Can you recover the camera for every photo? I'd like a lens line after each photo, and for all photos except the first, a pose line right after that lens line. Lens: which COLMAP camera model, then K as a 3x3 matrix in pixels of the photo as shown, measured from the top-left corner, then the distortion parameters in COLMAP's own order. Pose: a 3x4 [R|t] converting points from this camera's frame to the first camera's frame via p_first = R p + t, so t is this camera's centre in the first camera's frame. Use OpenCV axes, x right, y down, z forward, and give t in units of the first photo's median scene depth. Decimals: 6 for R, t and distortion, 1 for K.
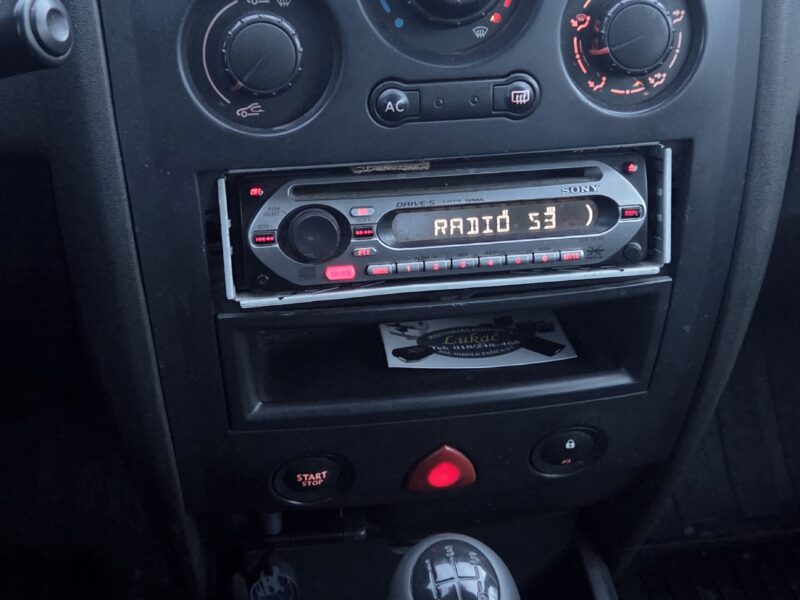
lens RADIAL K [[1195.7, 0, 400.0], [0, 1195.7, 300.0], [0, 0, 1]] dist [0.076747, -0.136428]
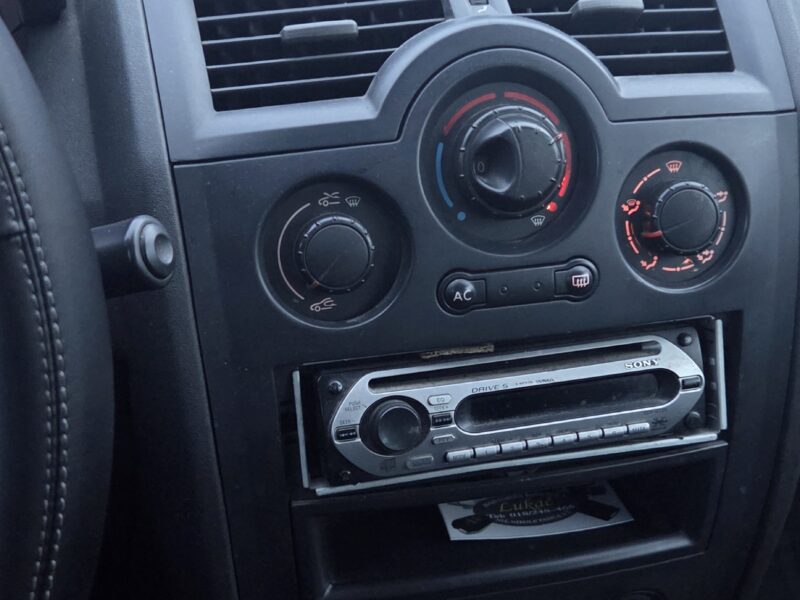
lens RADIAL K [[1195.7, 0, 400.0], [0, 1195.7, 300.0], [0, 0, 1]] dist [0.076747, -0.136428]
pose [[0.998450, -0.043829, 0.034307, -0.090604], [0.046997, 0.994101, -0.097744, -0.056205], [-0.029820, 0.099205, 0.994620, -0.030576]]
